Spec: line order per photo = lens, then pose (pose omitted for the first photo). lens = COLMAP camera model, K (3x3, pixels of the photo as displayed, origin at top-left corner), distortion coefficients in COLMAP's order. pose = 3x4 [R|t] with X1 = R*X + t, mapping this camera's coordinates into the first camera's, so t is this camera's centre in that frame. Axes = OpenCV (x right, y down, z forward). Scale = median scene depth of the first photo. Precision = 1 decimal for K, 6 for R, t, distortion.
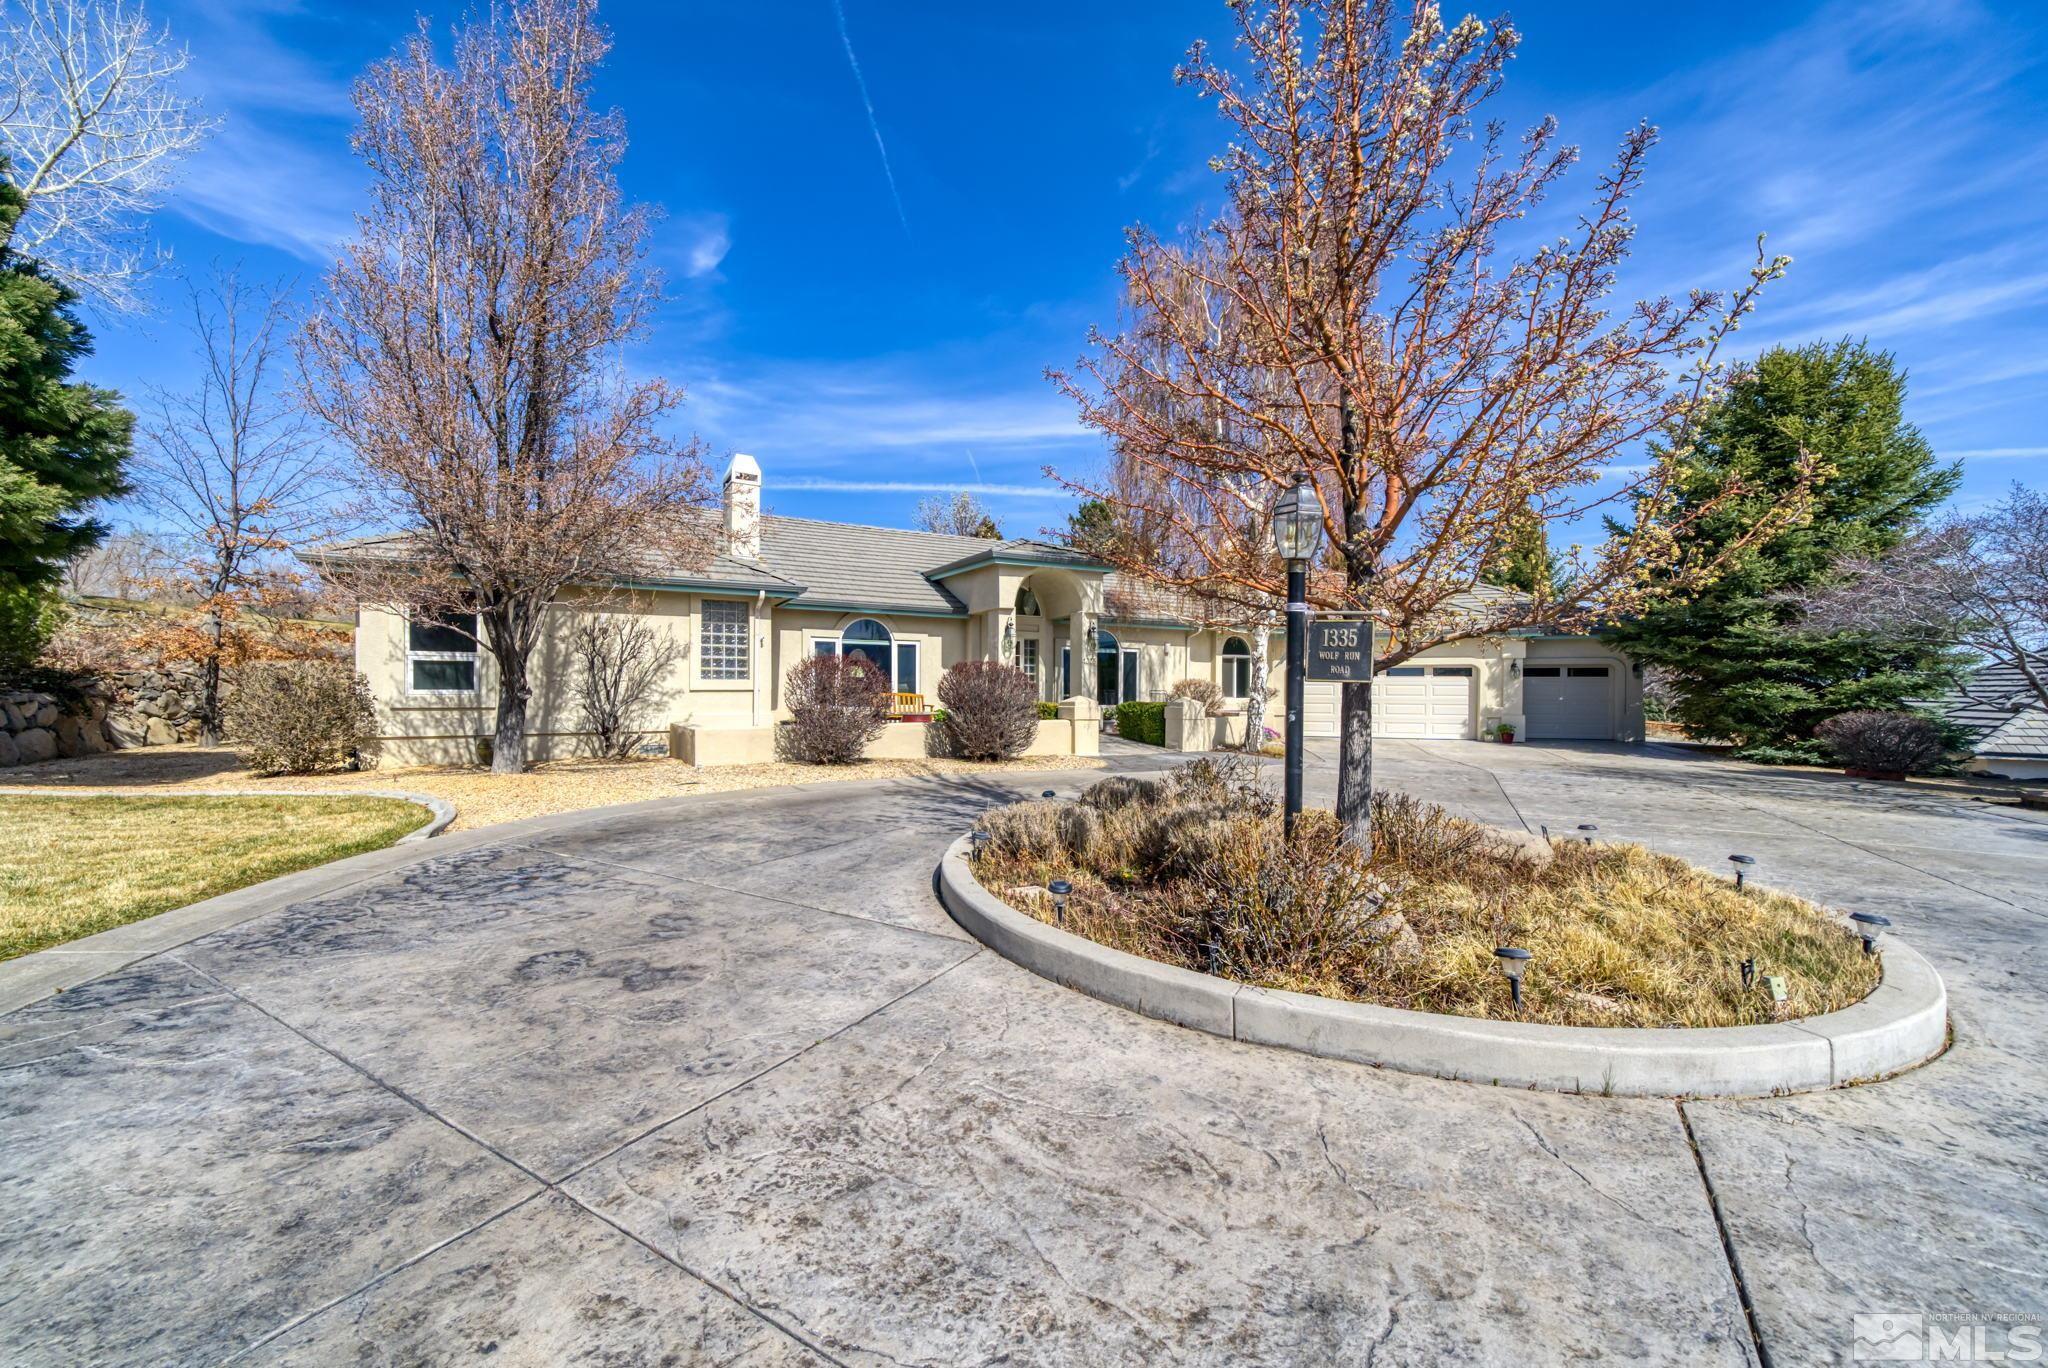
lens RADIAL K [[828.6, 0, 1013.1], [0, 828.6, 691.0], [0, 0, 1]] dist [0.000661, 0.000441]
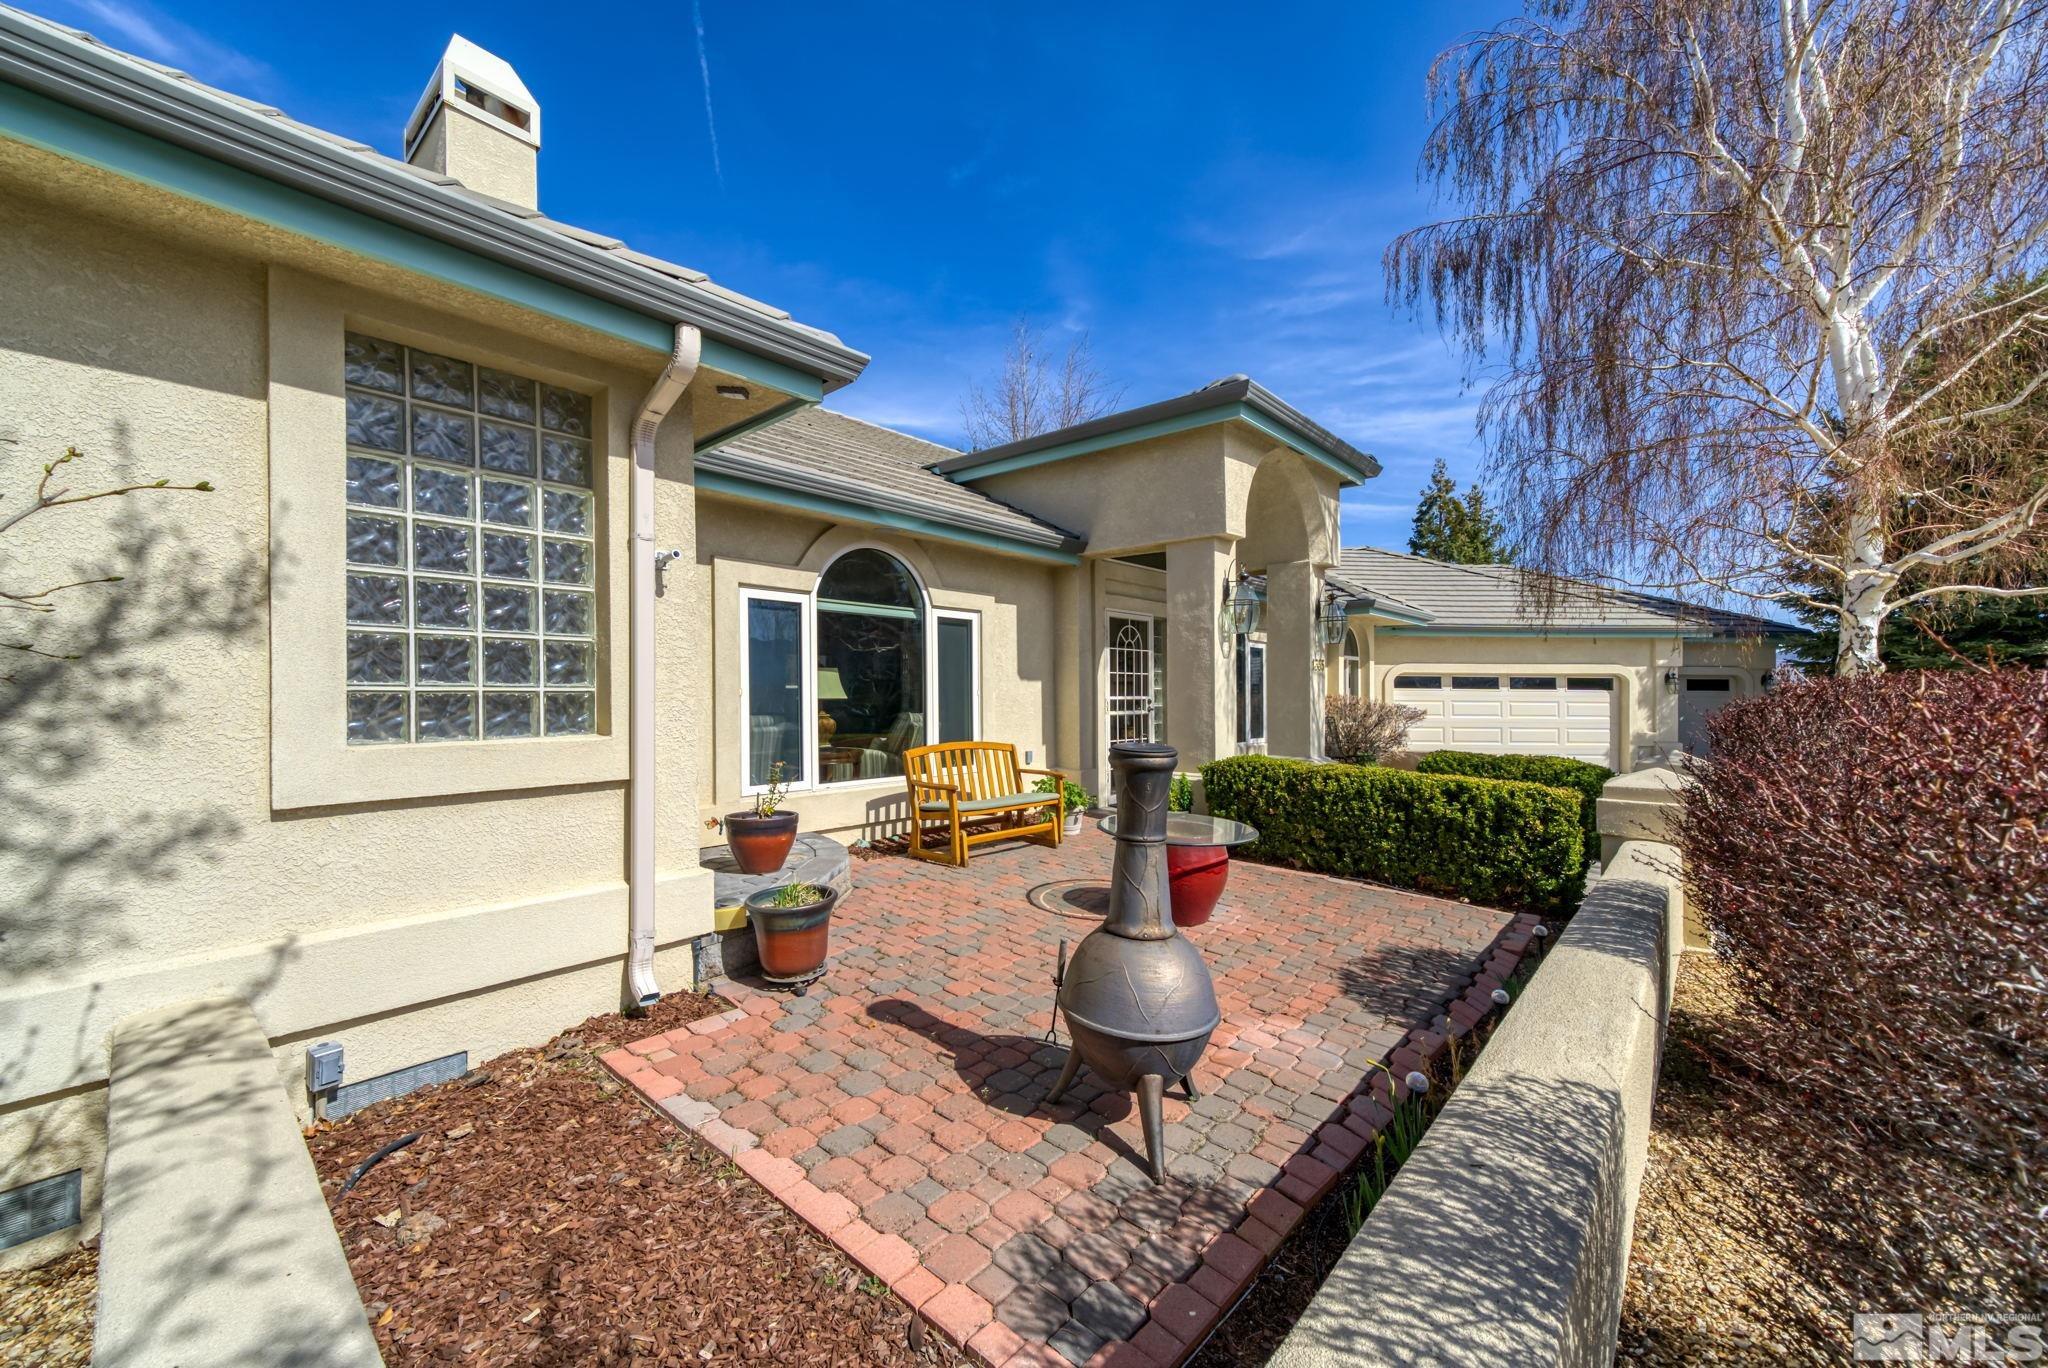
lens RADIAL K [[818.9, 0, 1022.3], [0, 818.9, 695.3], [0, 0, 1]] dist [0.015738, -0.000057]
pose [[0.942457, 0.000076, 0.334328, -0.266408], [-0.002626, 0.999971, 0.007177, -0.024653], [-0.334318, -0.007642, 0.942429, 0.697423]]
